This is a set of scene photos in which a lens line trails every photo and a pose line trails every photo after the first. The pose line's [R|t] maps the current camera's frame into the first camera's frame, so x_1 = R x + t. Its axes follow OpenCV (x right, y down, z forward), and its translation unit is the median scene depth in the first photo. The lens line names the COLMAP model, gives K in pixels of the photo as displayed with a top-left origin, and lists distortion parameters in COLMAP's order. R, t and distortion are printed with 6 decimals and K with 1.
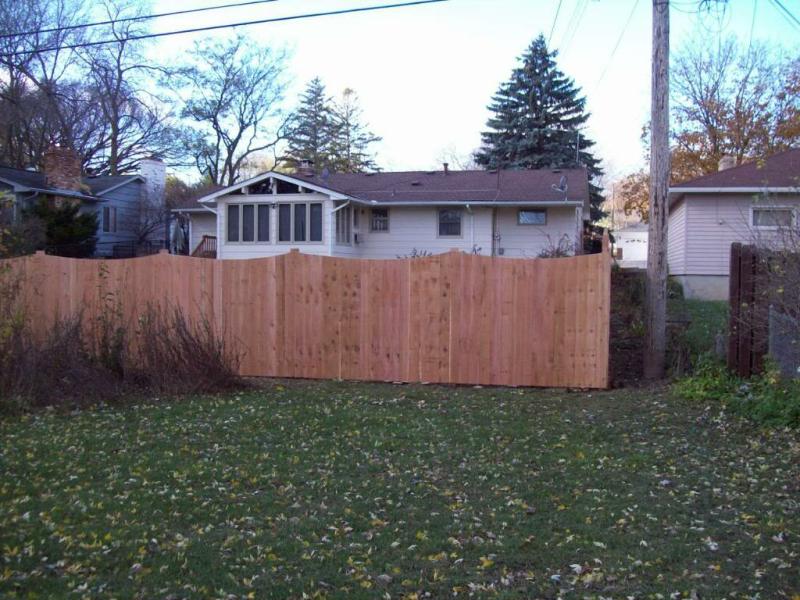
lens RADIAL K [[853.4, 0, 399.8], [0, 853.4, 297.7], [0, 0, 1]] dist [-0.142780, 0.000000]
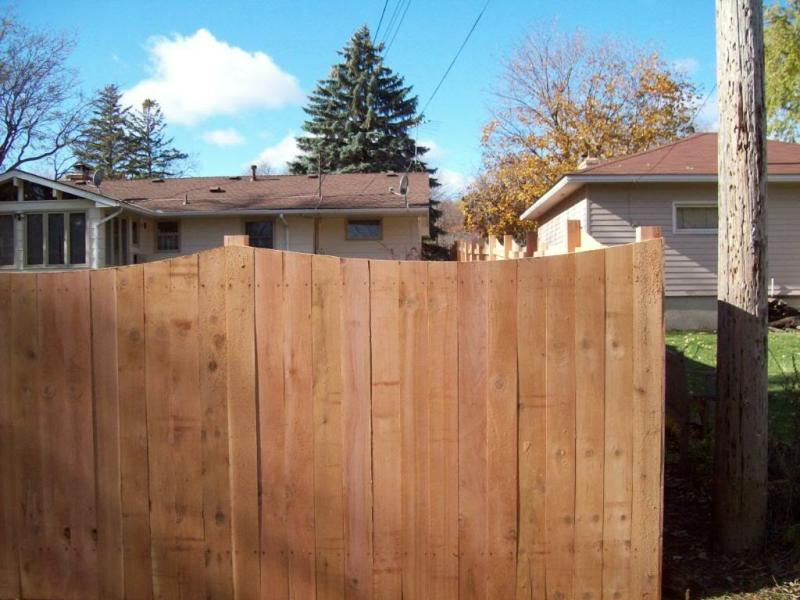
lens RADIAL K [[853.4, 0, 400.1], [0, 853.4, 300.6], [0, 0, 1]] dist [-0.142780, 0.000000]
pose [[0.976996, -0.020826, 0.212236, 0.013114], [0.027244, 0.999254, -0.027358, -0.004577], [-0.211508, 0.032511, 0.976835, 0.152227]]
